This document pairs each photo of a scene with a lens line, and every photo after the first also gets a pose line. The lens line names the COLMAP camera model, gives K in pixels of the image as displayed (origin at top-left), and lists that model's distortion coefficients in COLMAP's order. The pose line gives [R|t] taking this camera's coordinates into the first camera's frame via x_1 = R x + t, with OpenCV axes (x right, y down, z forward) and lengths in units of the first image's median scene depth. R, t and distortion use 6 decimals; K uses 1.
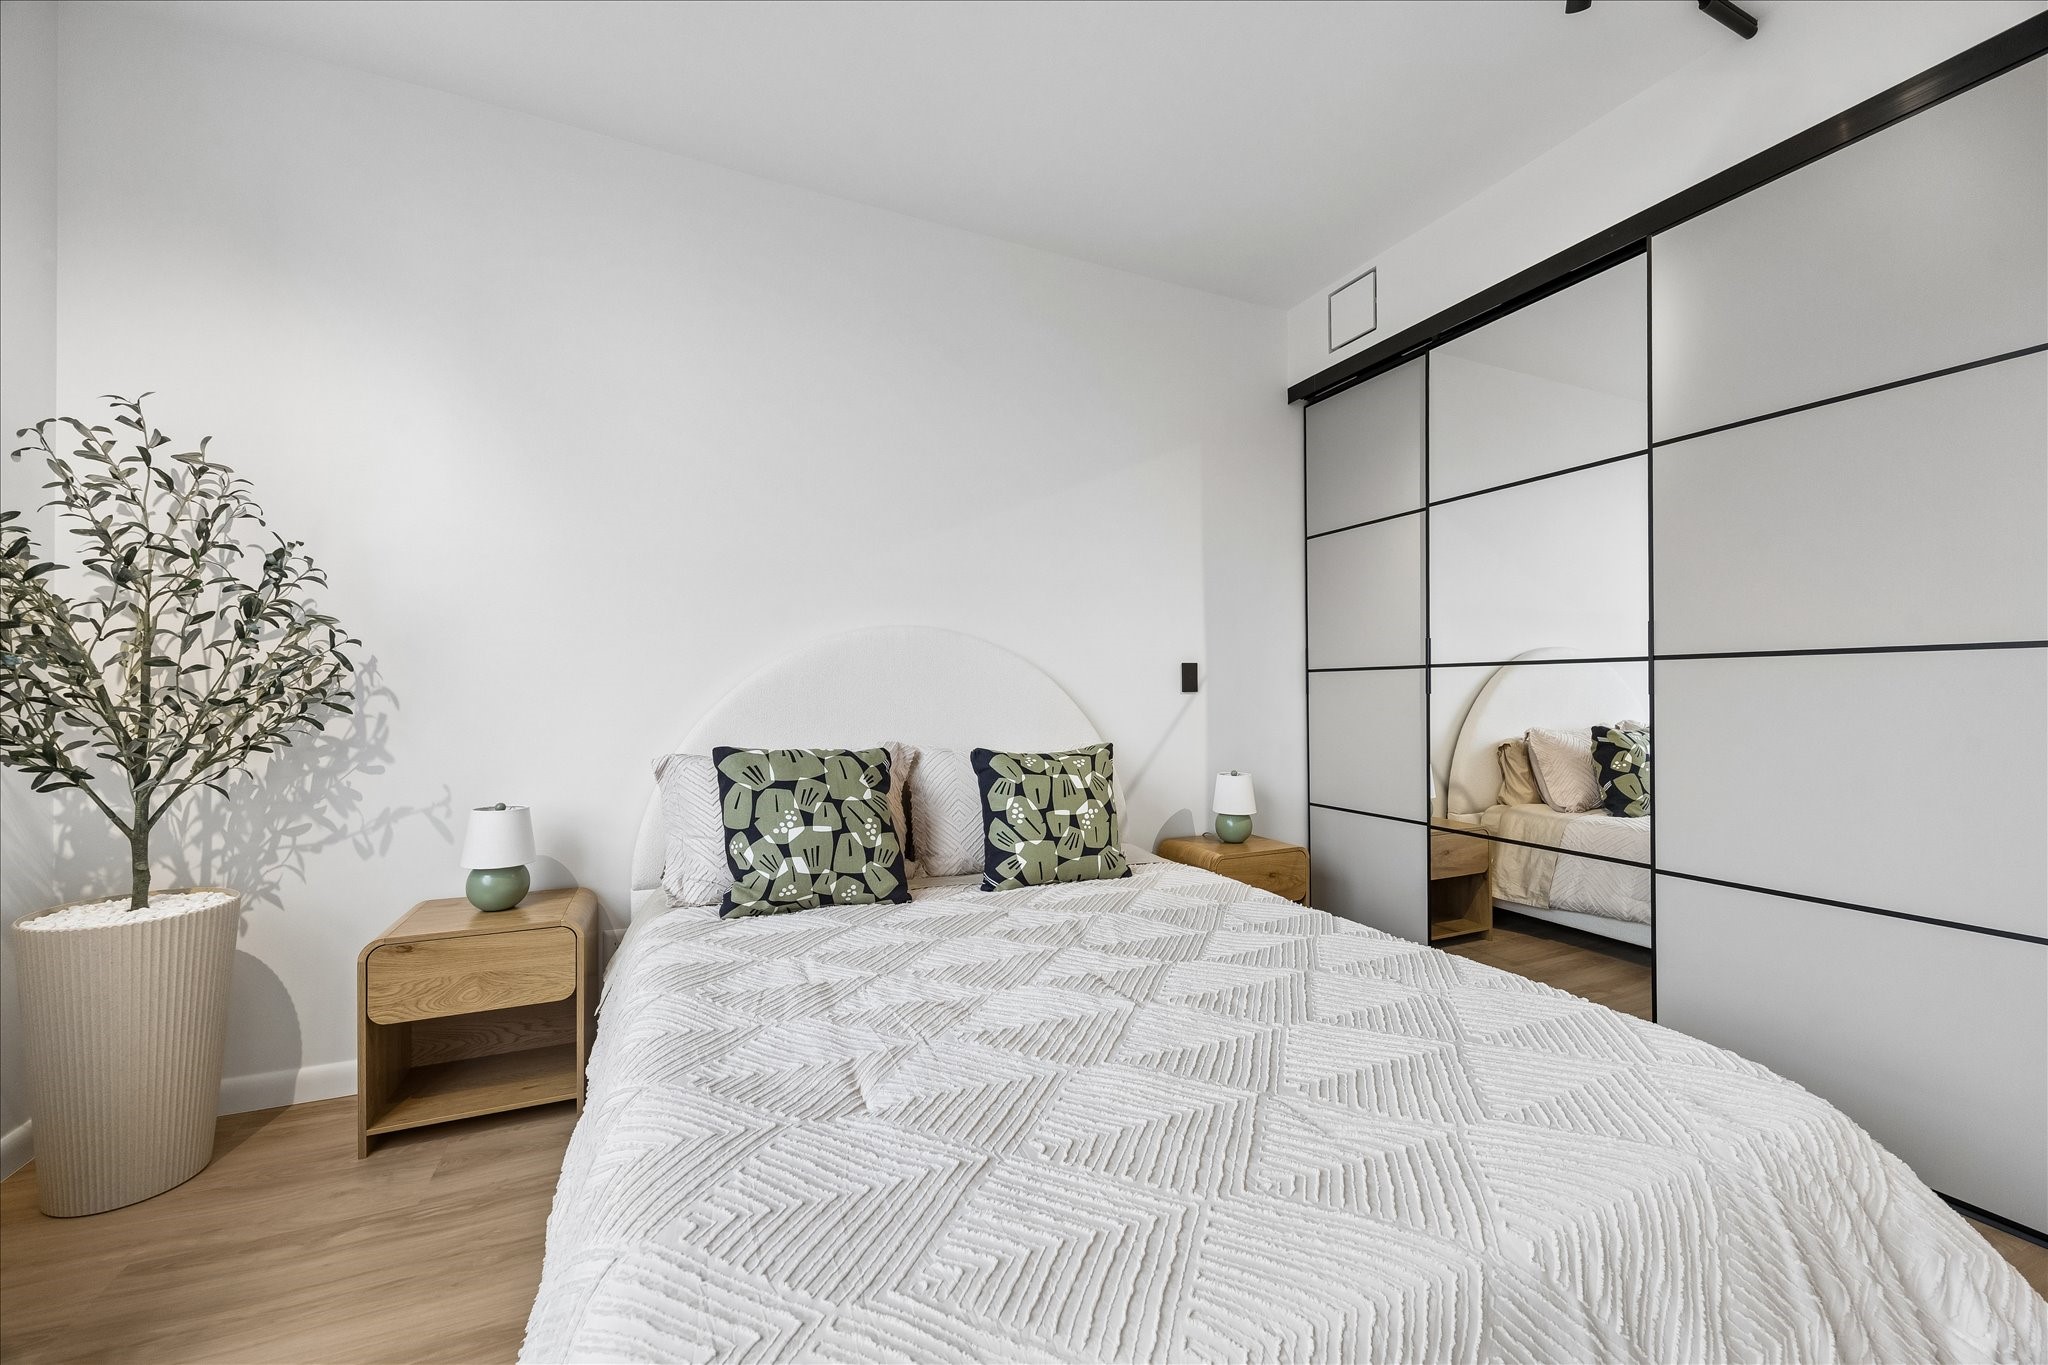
lens RADIAL K [[795.8, 0, 1034.8], [0, 795.8, 681.7], [0, 0, 1]] dist [0.015771, -0.000023]
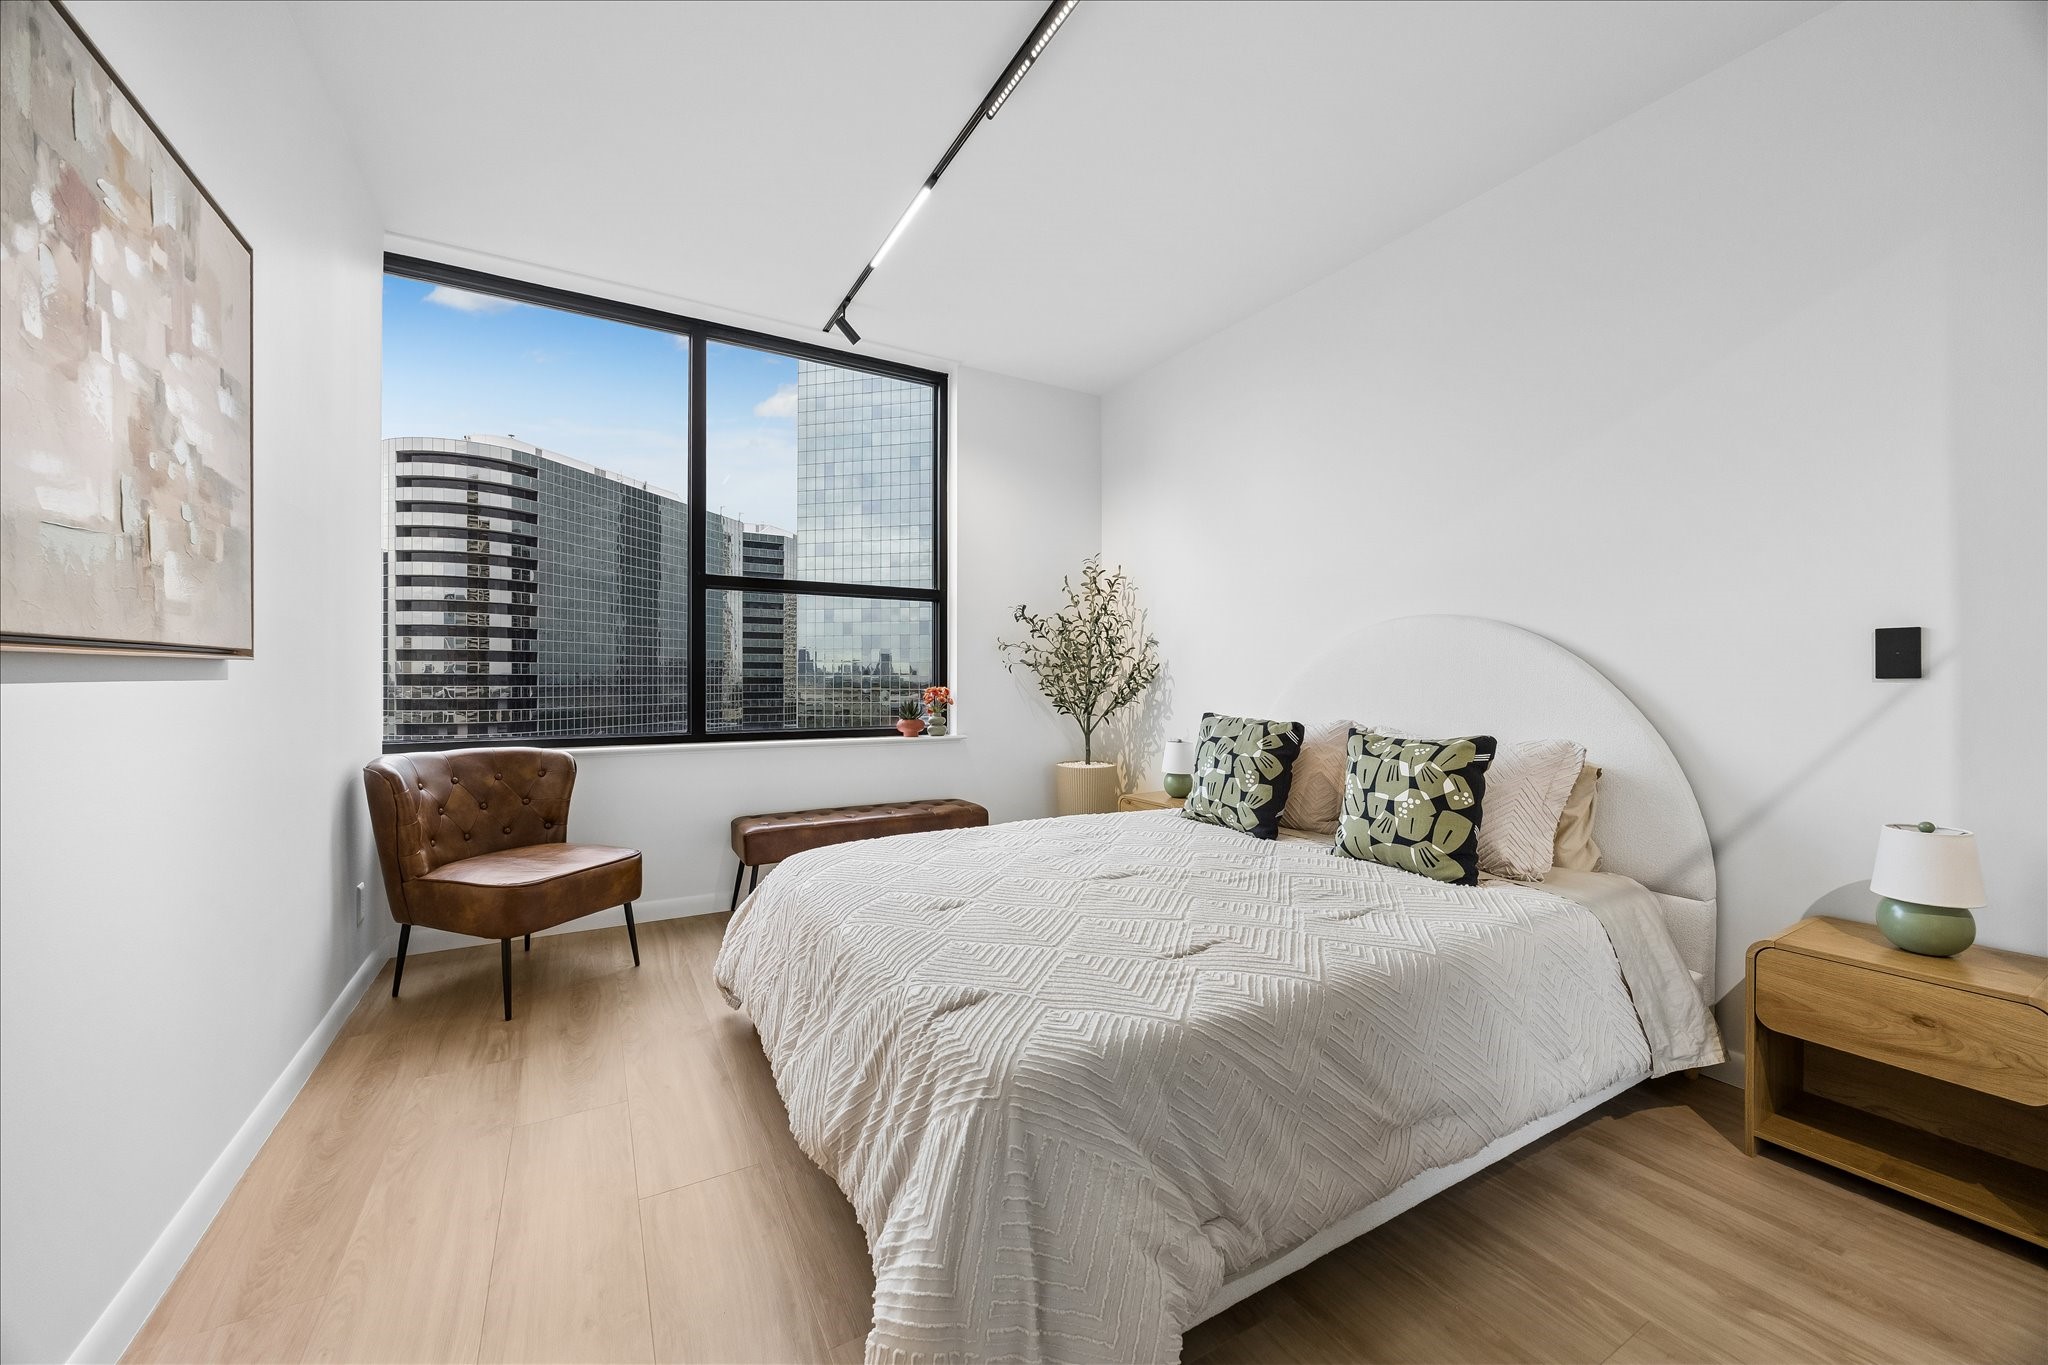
lens RADIAL K [[795.8, 0, 1034.8], [0, 795.8, 681.7], [0, 0, 1]] dist [0.015771, -0.000023]
pose [[0.093909, 0.002368, -0.995578, 1.017790], [0.006025, 0.999978, 0.002947, 0.013697], [0.995563, -0.006275, 0.093893, 0.472474]]
